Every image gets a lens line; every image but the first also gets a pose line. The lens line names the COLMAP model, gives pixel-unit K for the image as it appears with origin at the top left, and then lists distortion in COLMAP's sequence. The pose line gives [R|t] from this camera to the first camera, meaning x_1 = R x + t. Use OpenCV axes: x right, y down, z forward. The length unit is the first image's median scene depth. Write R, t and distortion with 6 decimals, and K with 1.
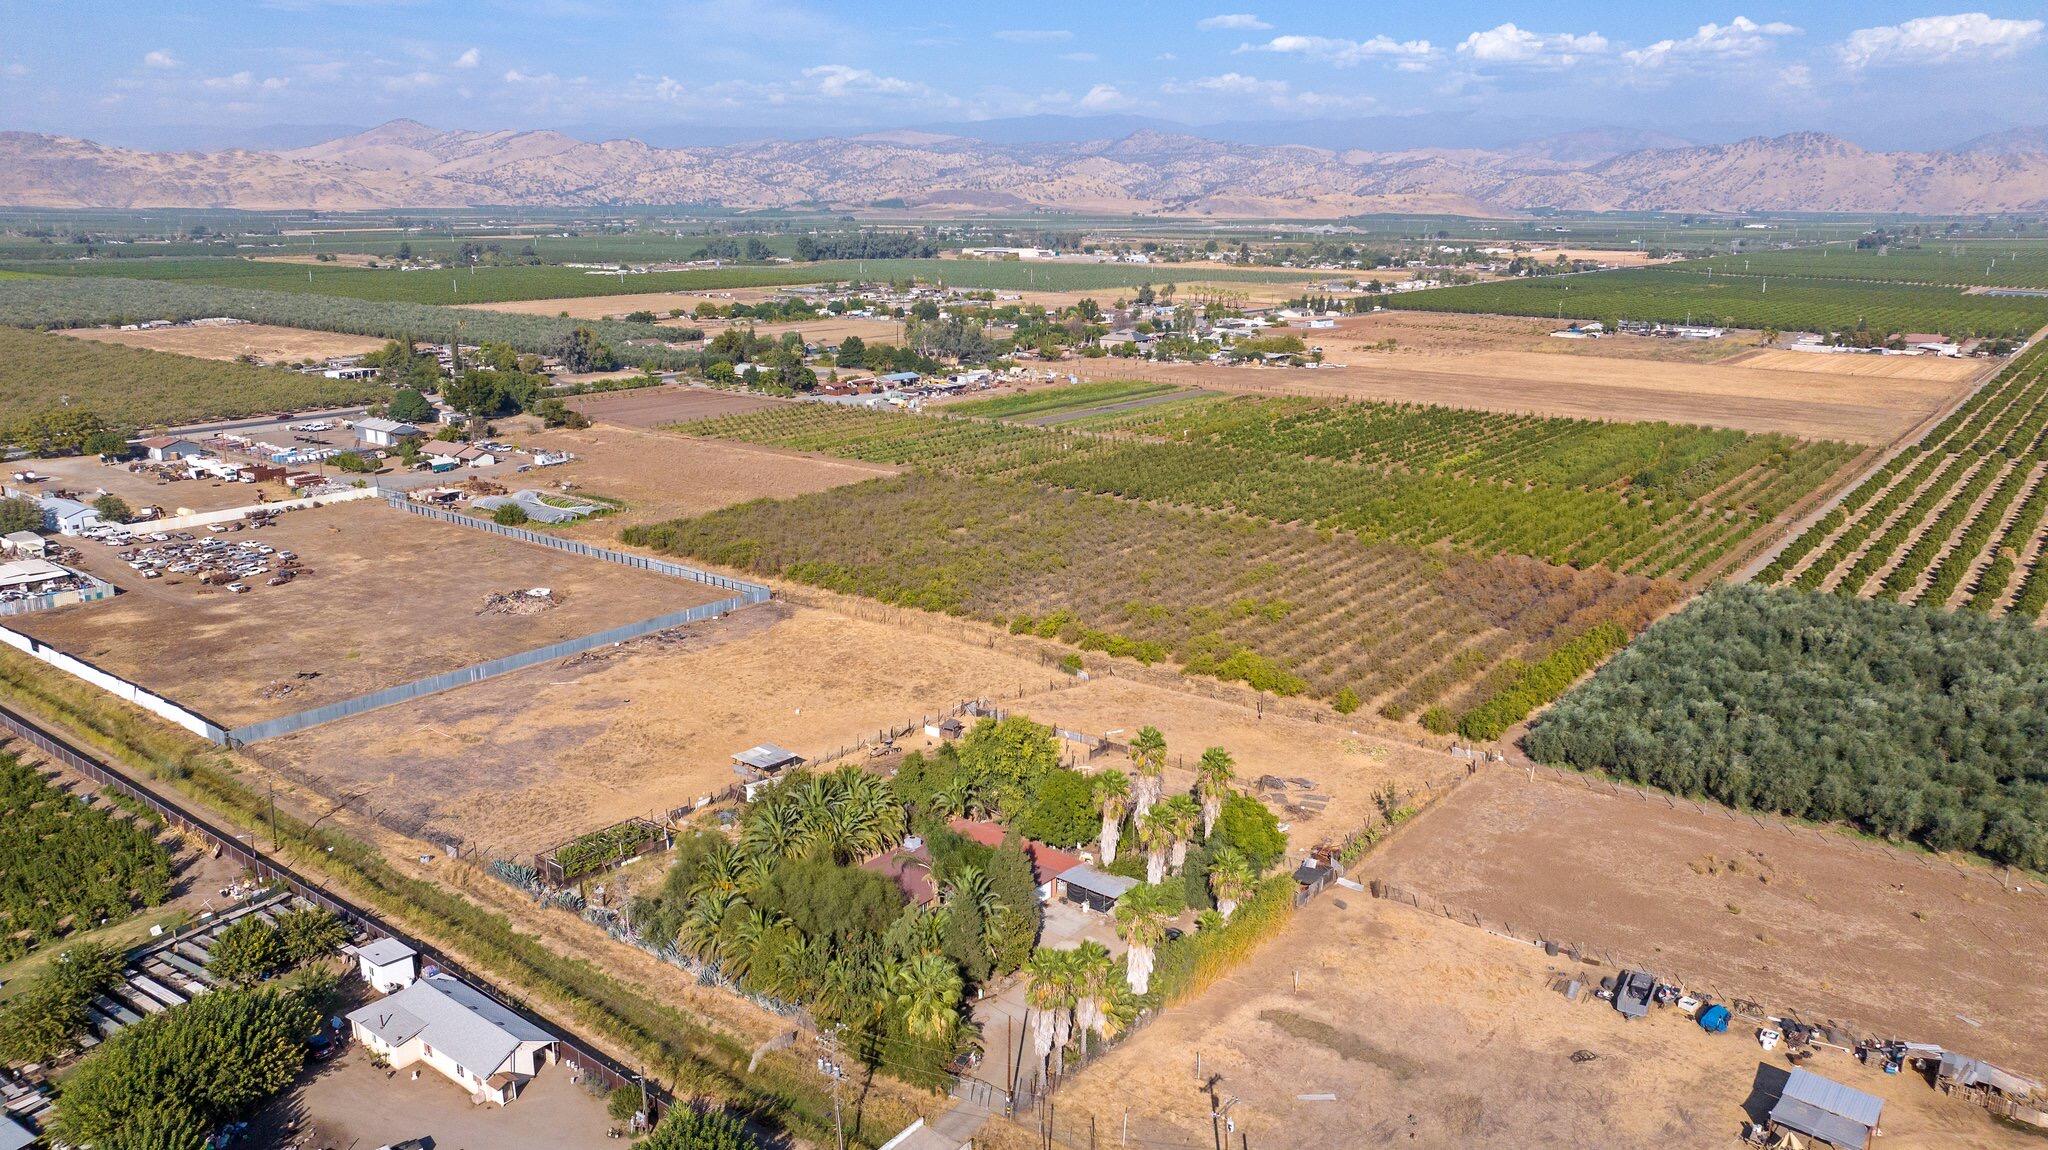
lens RADIAL K [[1451.4, 0, 1030.4], [0, 1451.4, 578.5], [0, 0, 1]] dist [-0.055088, 0.064799]
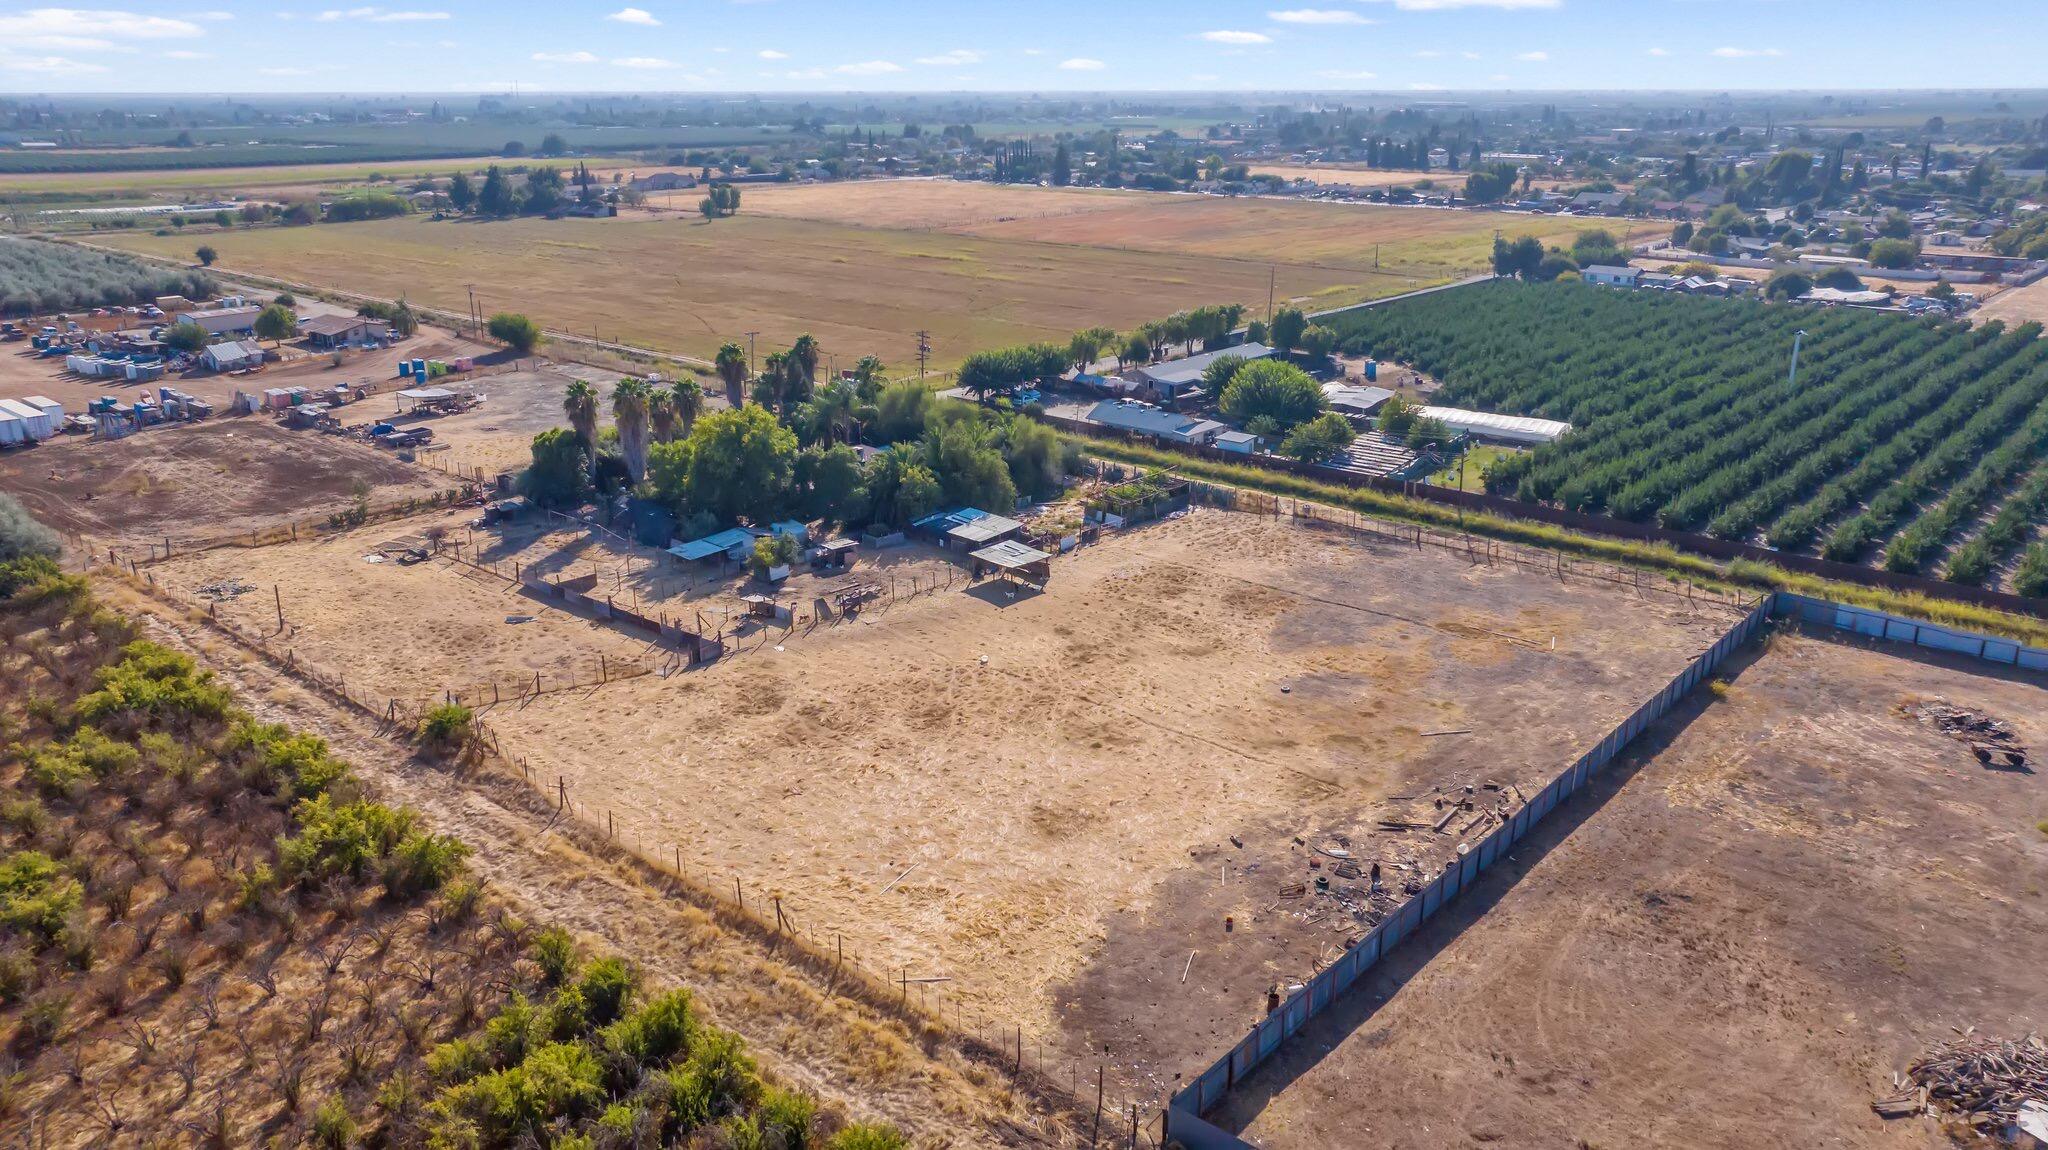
lens RADIAL K [[1453.5, 0, 1029.6], [0, 1453.5, 568.5], [0, 0, 1]] dist [-0.049226, 0.058113]
pose [[-0.998205, -0.022609, 0.055455, -0.254154], [0.011562, 0.835816, 0.548887, -0.332243], [-0.058760, 0.548543, -0.834055, 1.777392]]
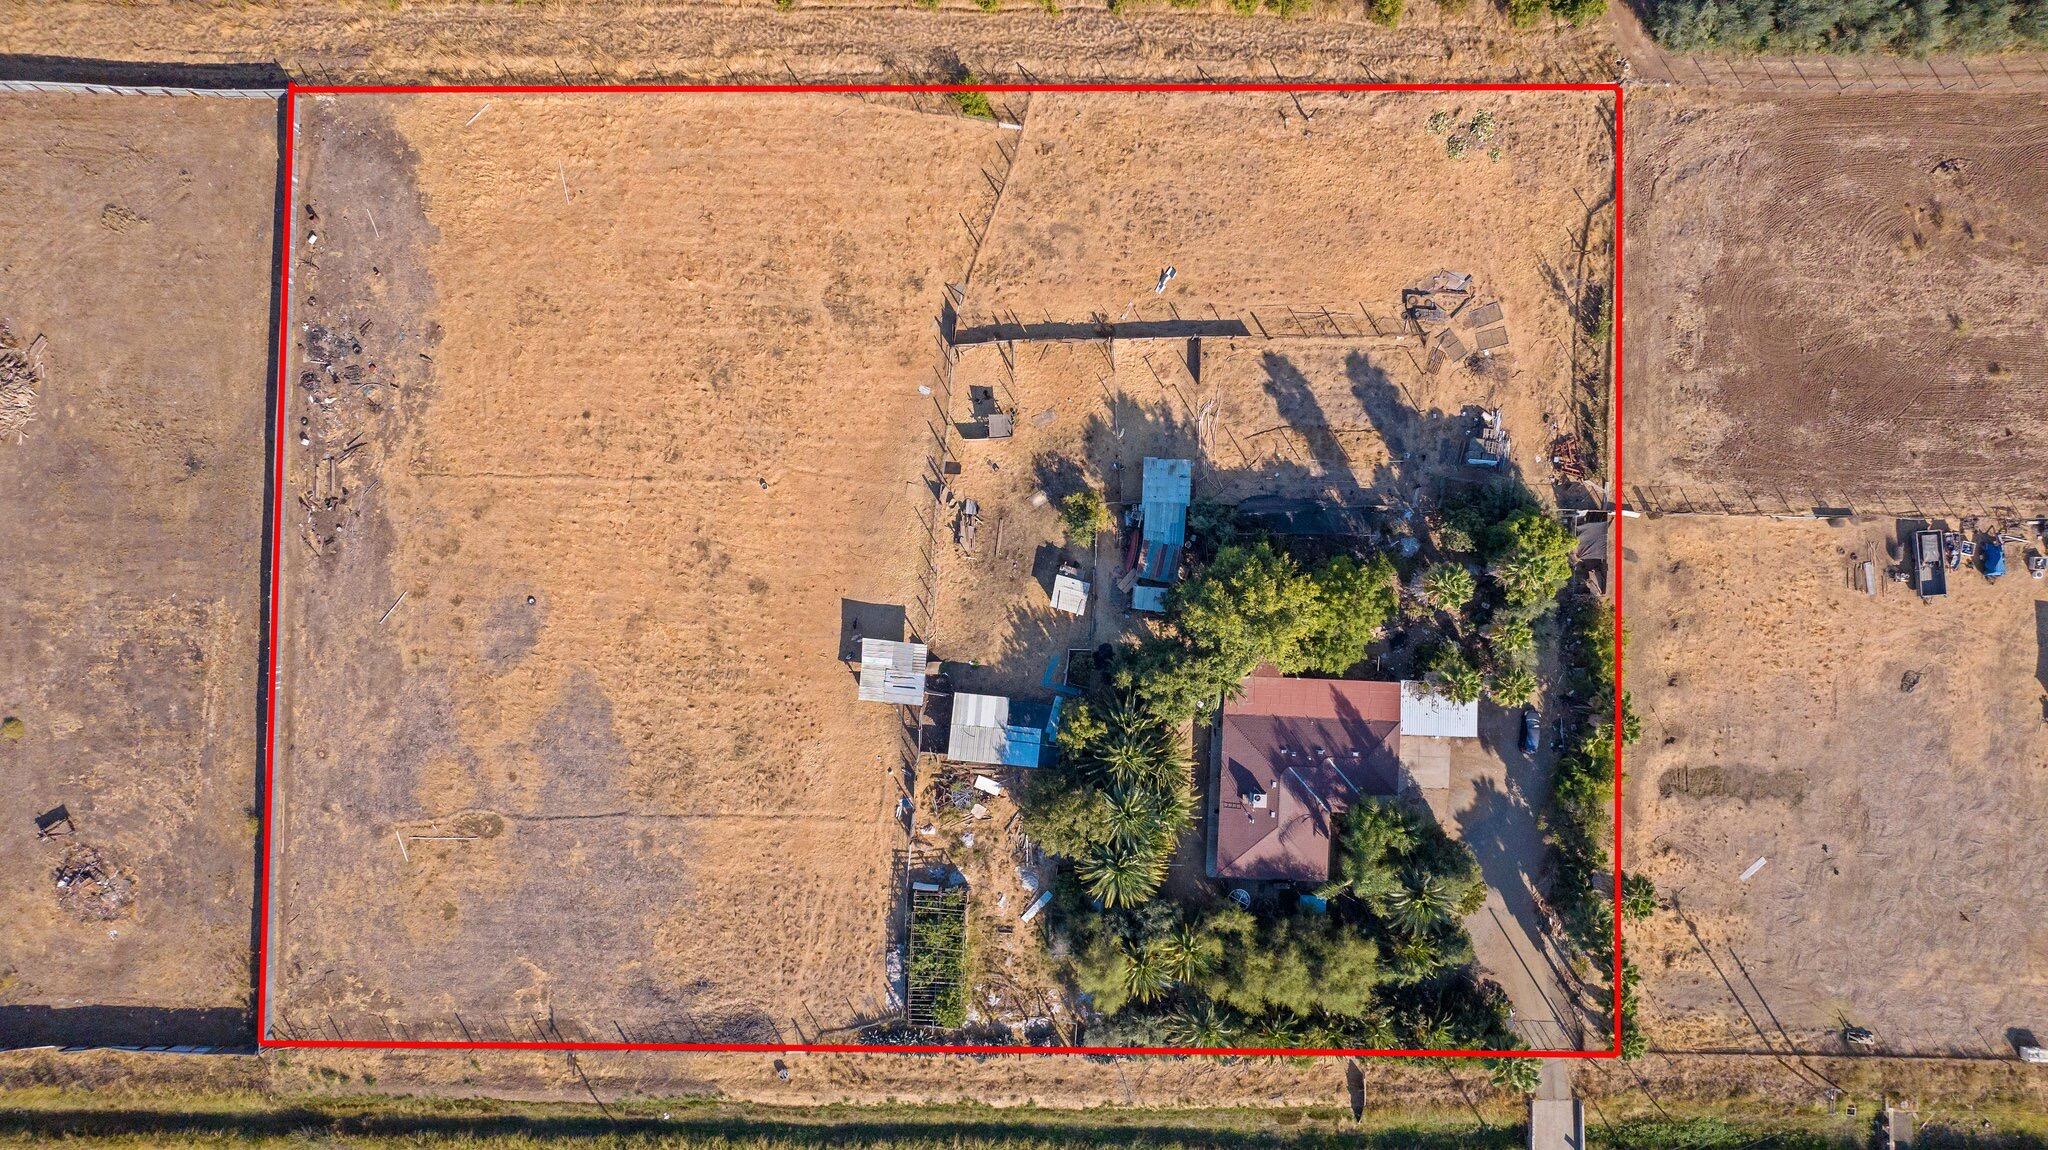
lens RADIAL K [[1453.5, 0, 1029.6], [0, 1453.5, 568.5], [0, 0, 1]] dist [-0.049226, 0.058113]
pose [[0.800609, -0.599186, -0.001380, -0.096118], [0.155402, 0.205416, 0.966258, -0.668294], [-0.578685, -0.773809, 0.257573, 0.848953]]
